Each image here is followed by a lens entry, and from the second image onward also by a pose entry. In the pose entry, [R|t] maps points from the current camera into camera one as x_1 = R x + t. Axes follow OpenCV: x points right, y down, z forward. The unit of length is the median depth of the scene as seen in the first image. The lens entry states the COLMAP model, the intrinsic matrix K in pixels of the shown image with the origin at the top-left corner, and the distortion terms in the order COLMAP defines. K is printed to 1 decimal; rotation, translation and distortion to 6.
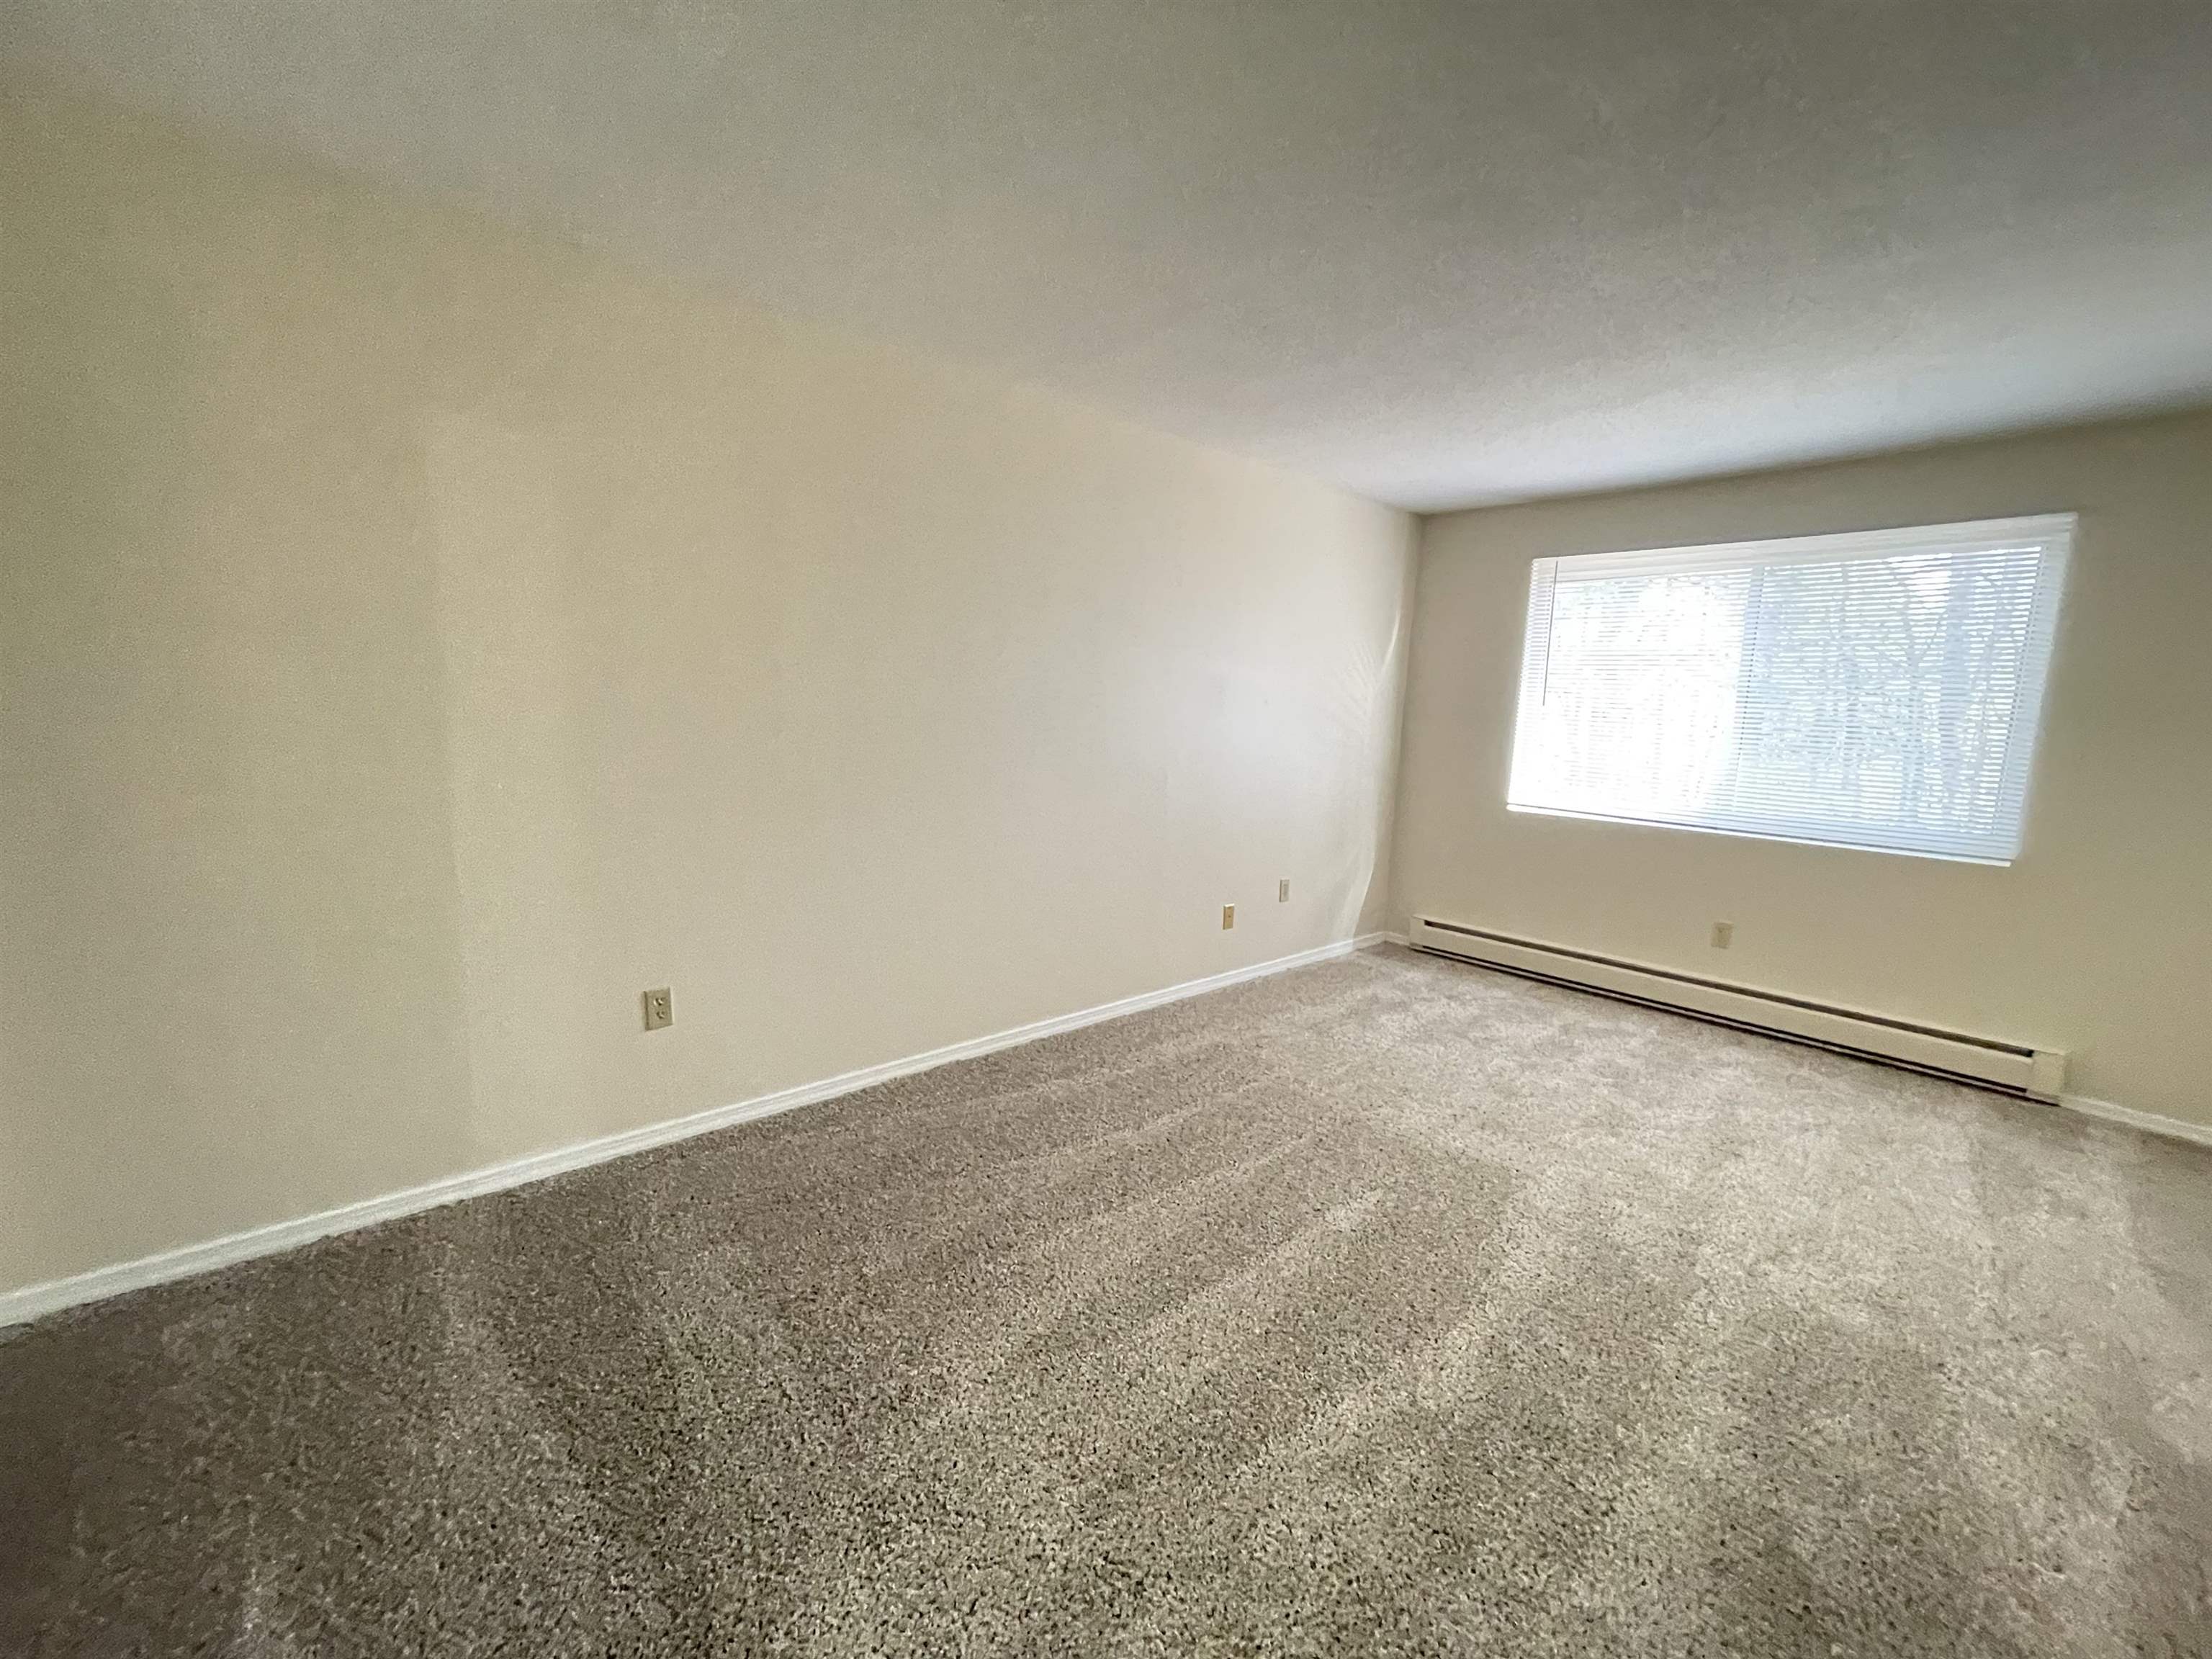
lens RADIAL K [[898.6, 0, 1097.4], [0, 898.6, 825.6], [0, 0, 1]] dist [0.000283, 0.000207]
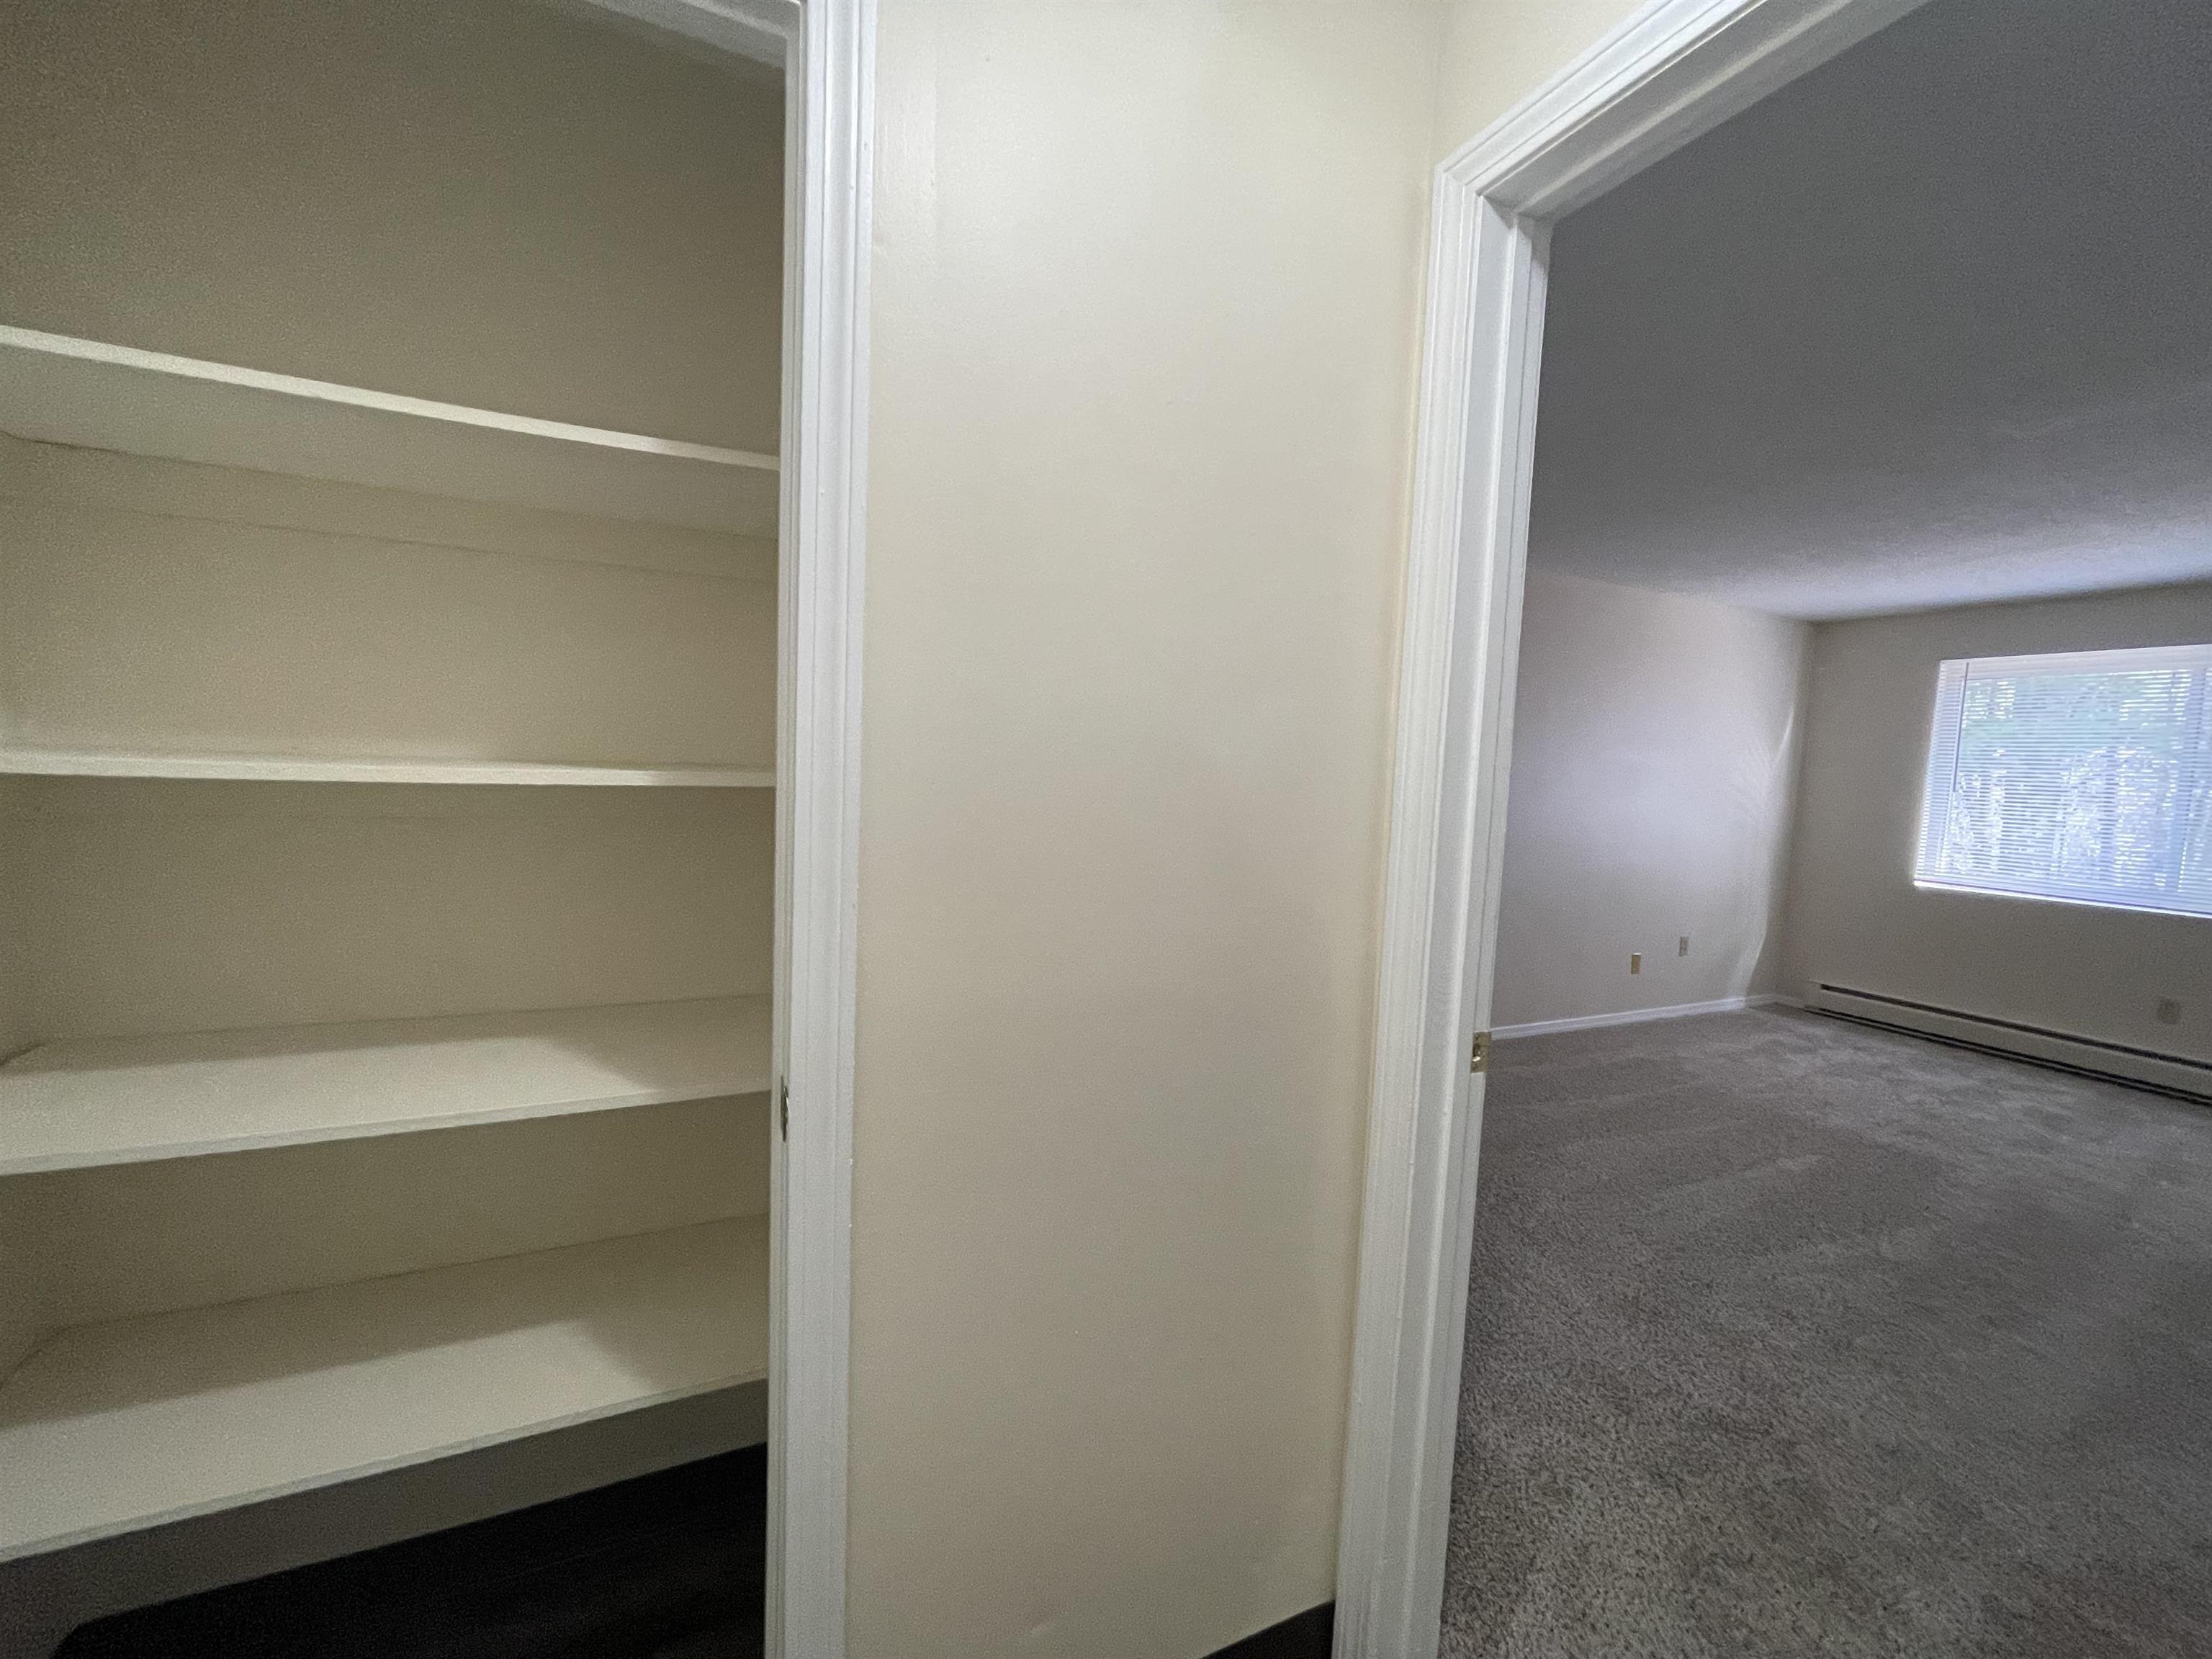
lens RADIAL K [[881.5, 0, 1097.6], [0, 881.5, 841.1], [0, 0, 1]] dist [0.000949, 0.000088]
pose [[0.956176, 0.020335, -0.292087, -0.211392], [-0.040717, 0.997127, -0.063871, 0.044151], [0.289949, 0.072965, 0.954257, -0.370024]]
